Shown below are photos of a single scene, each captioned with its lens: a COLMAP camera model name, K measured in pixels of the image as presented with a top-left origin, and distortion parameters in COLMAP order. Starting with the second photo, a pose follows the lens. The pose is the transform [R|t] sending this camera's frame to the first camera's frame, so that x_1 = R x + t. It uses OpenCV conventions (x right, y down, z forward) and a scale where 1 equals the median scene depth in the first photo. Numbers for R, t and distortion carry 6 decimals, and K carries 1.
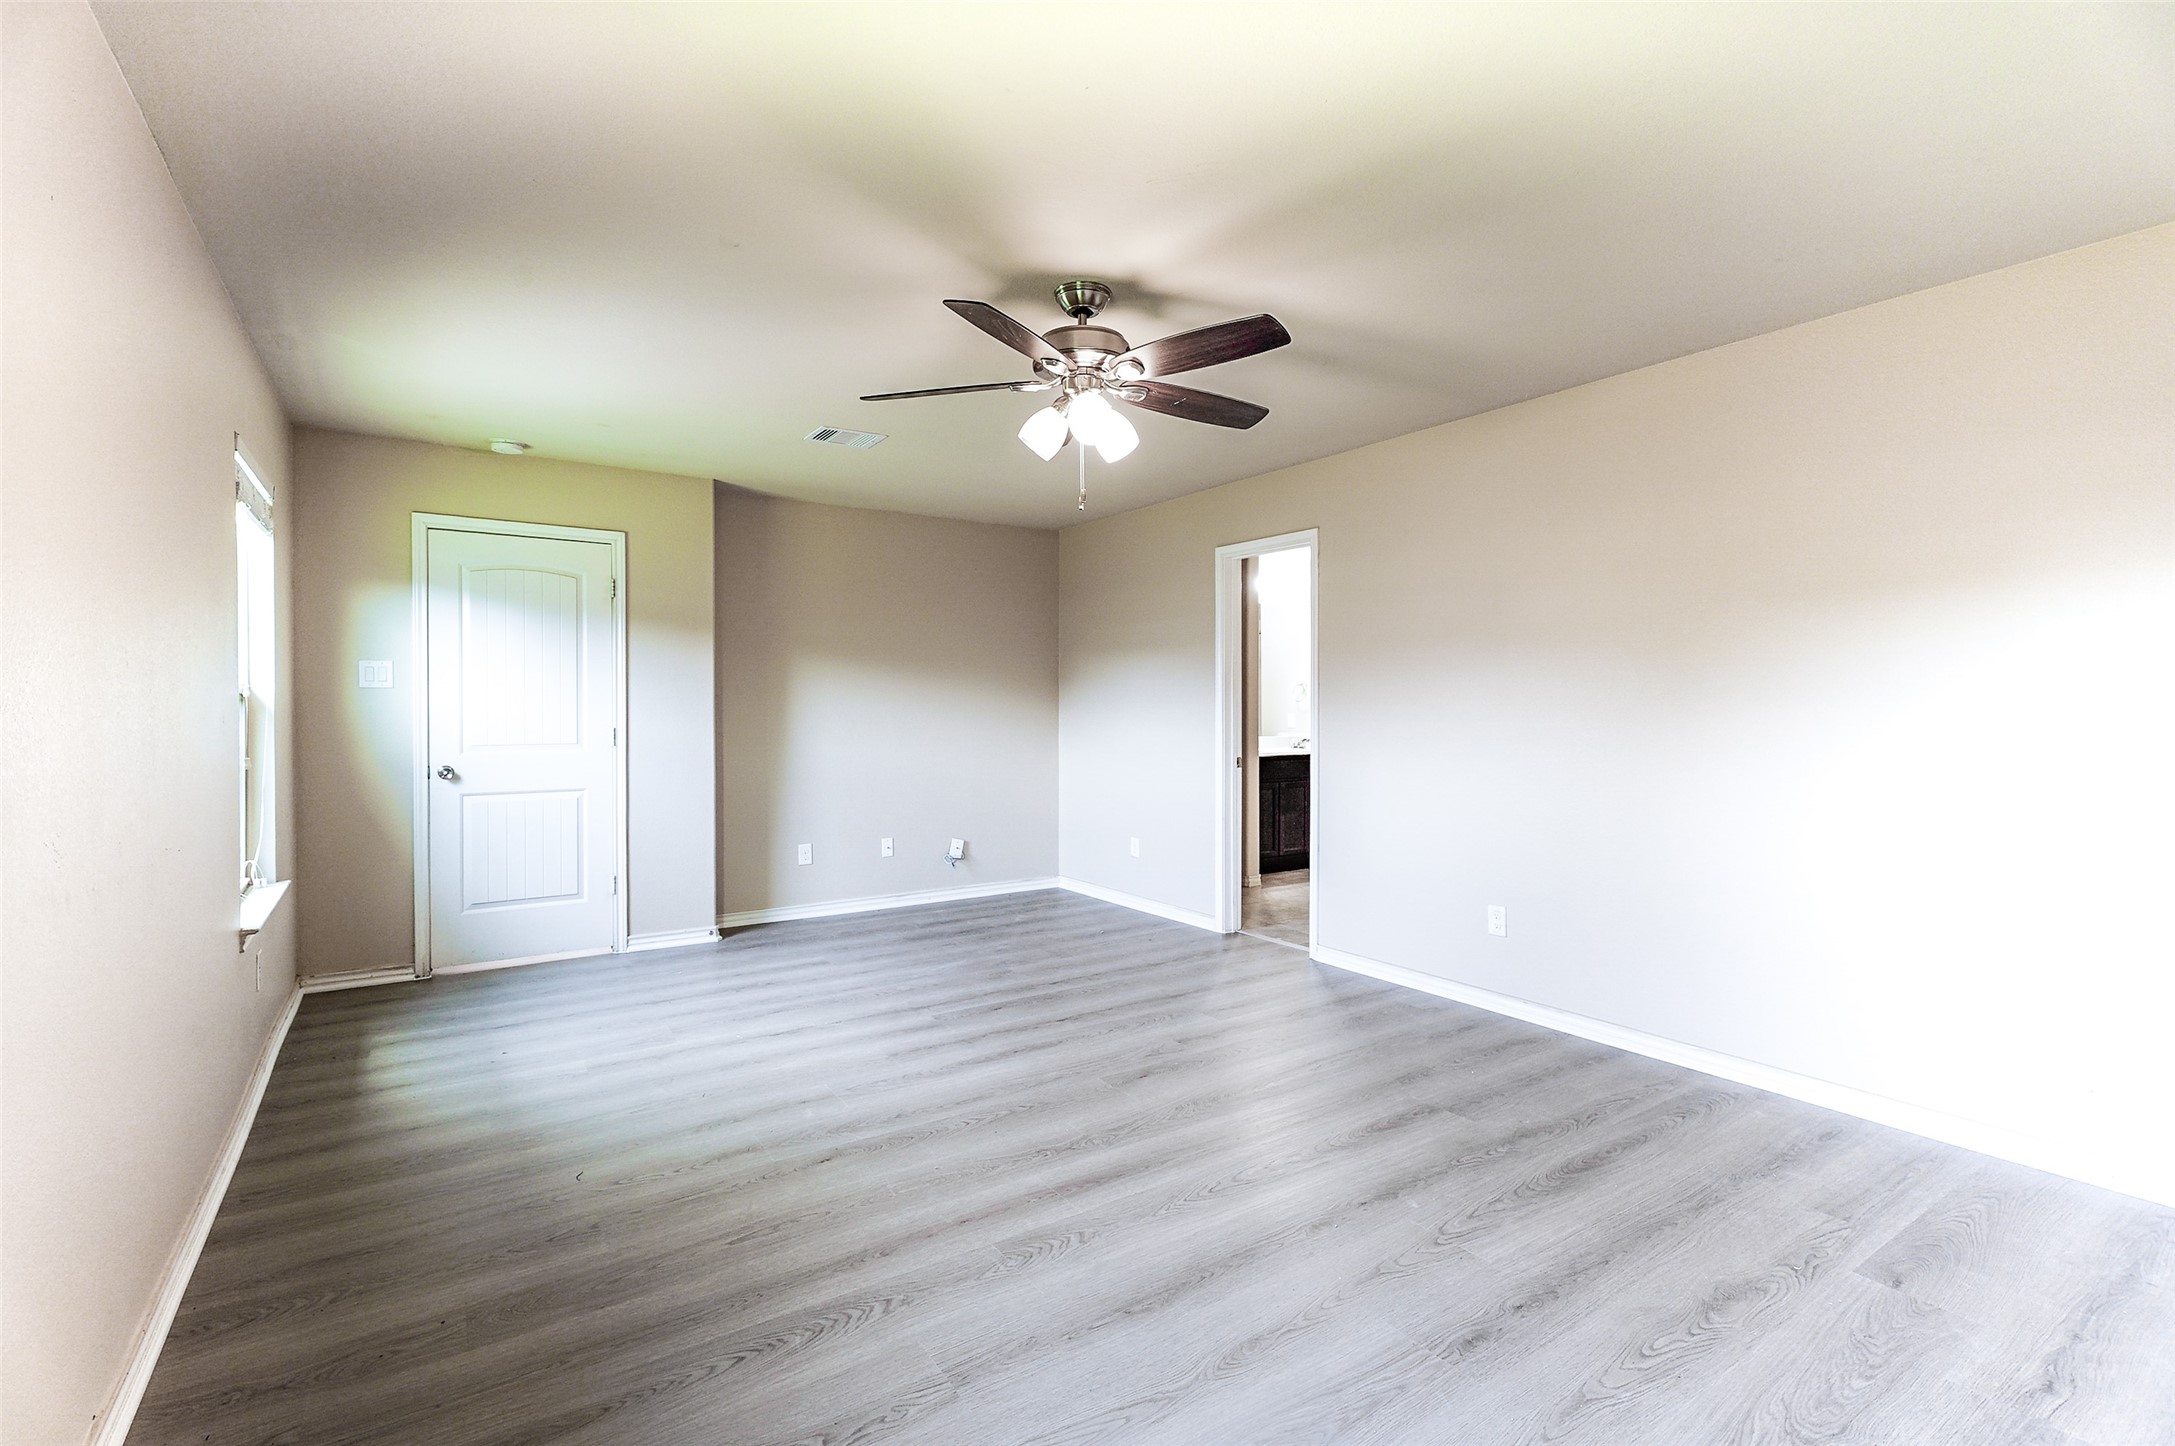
lens RADIAL K [[979.6, 0, 1087.1], [0, 979.6, 751.3], [0, 0, 1]] dist [-0.000731, 0.000293]
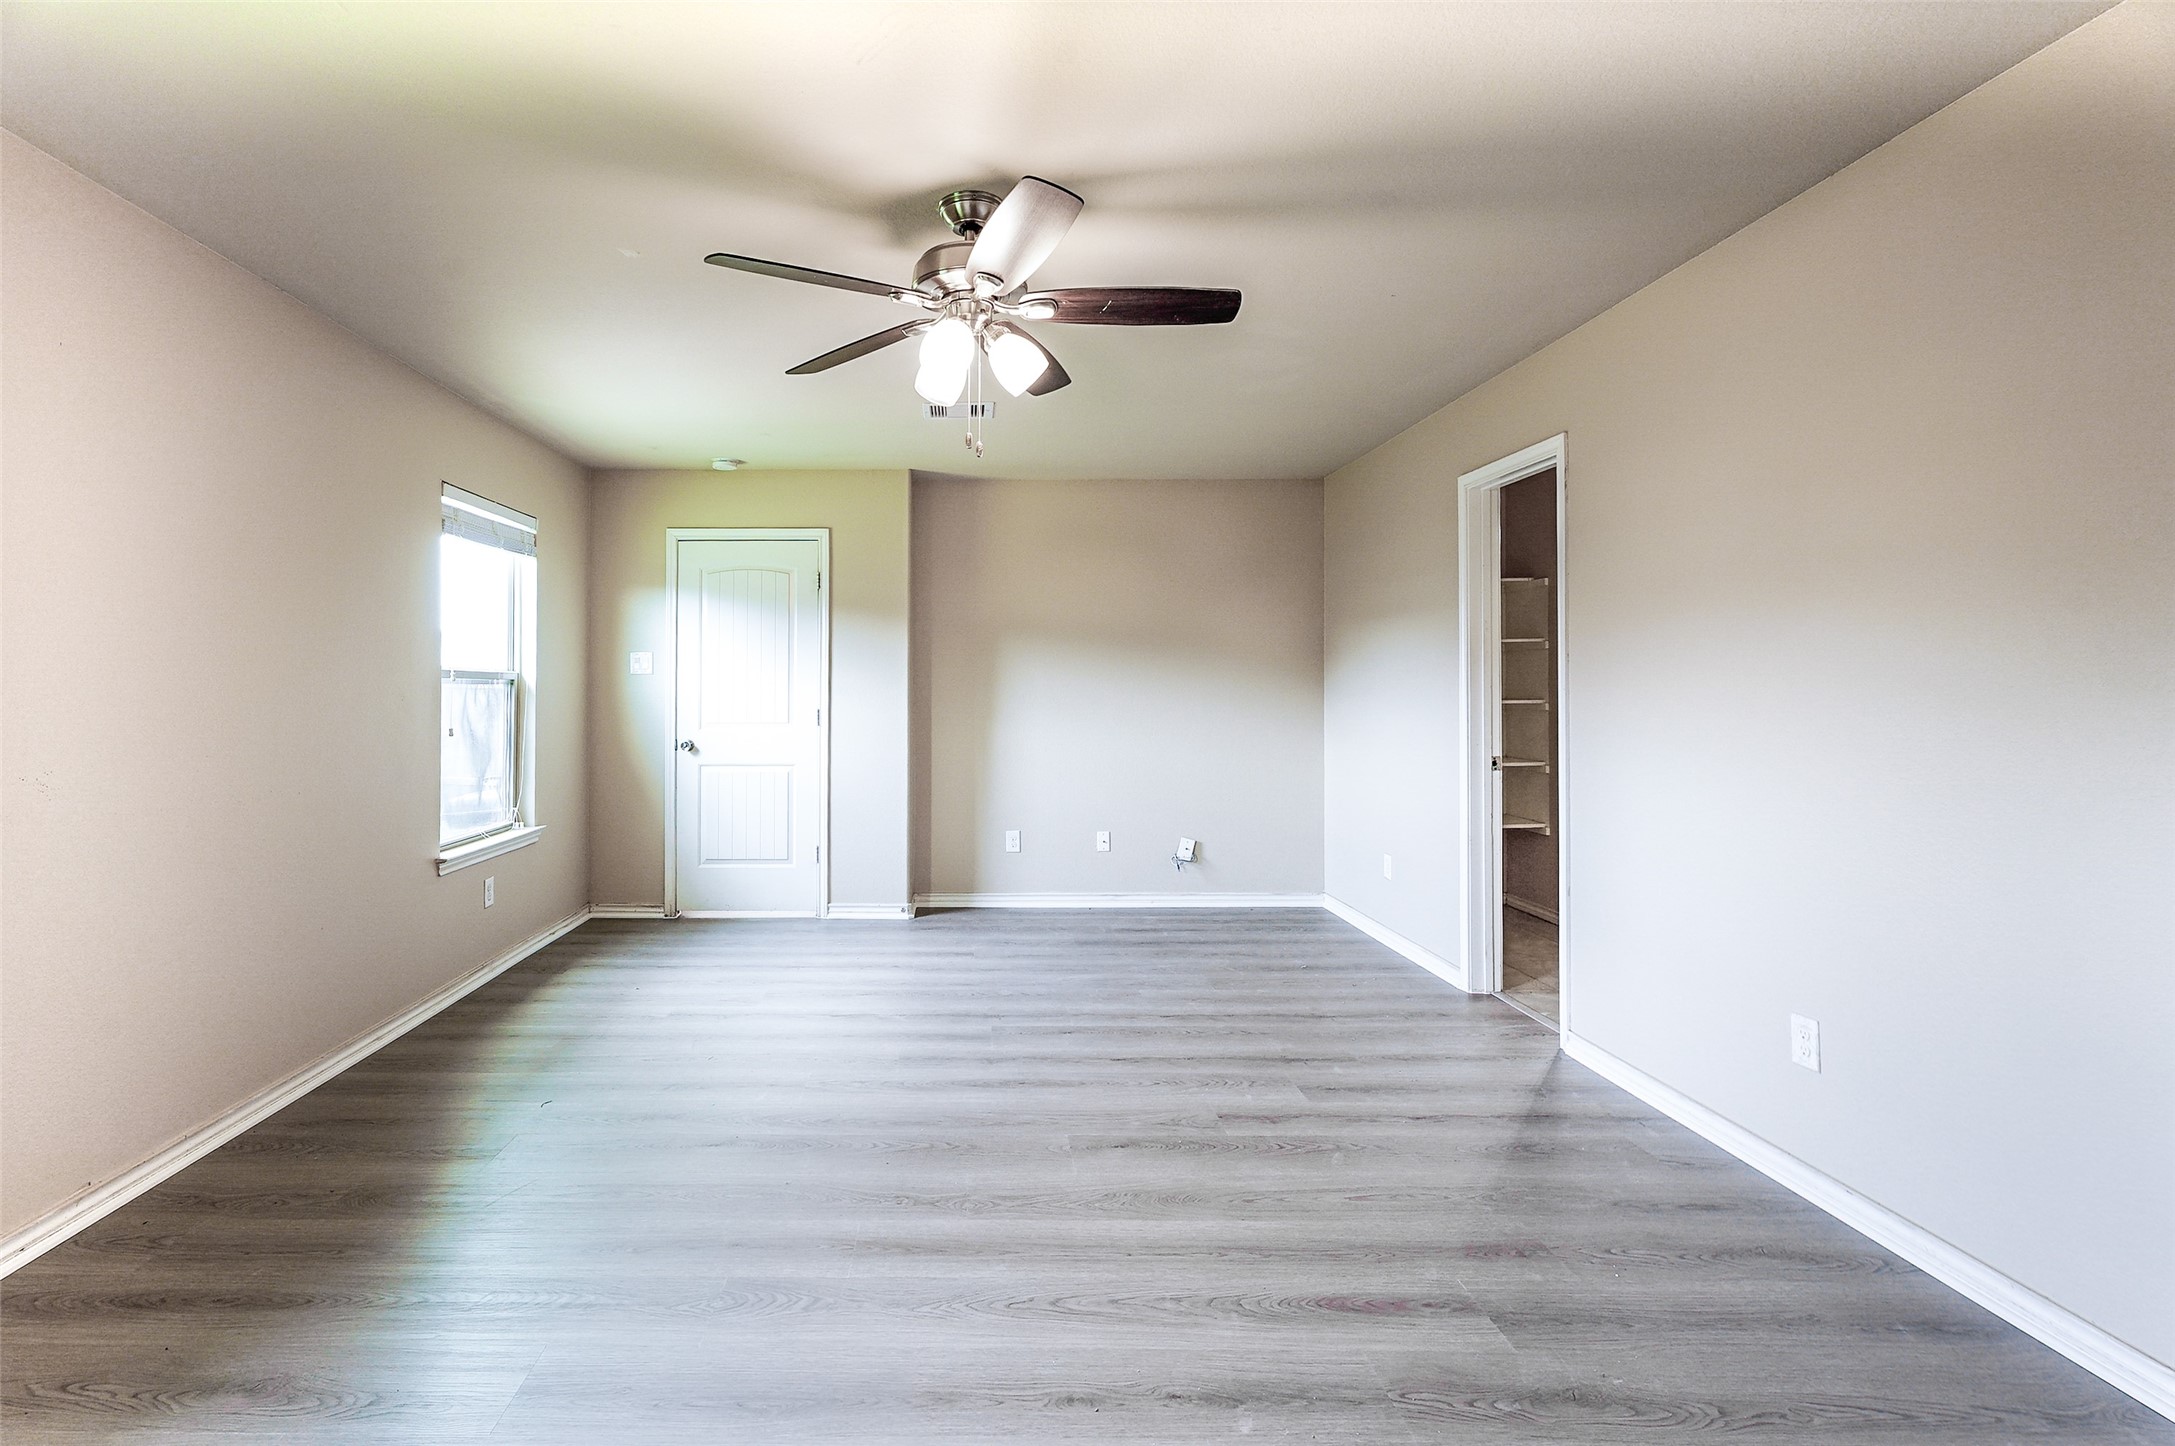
lens RADIAL K [[1024.8, 0, 959.8], [0, 1024.8, 713.7], [0, 0, 1]] dist [0.001284, 0.001790]
pose [[0.823390, 0.011082, -0.567367, 0.313225], [-0.024354, 0.999578, -0.015820, -0.005012], [0.566953, 0.026844, 0.823313, 0.165752]]
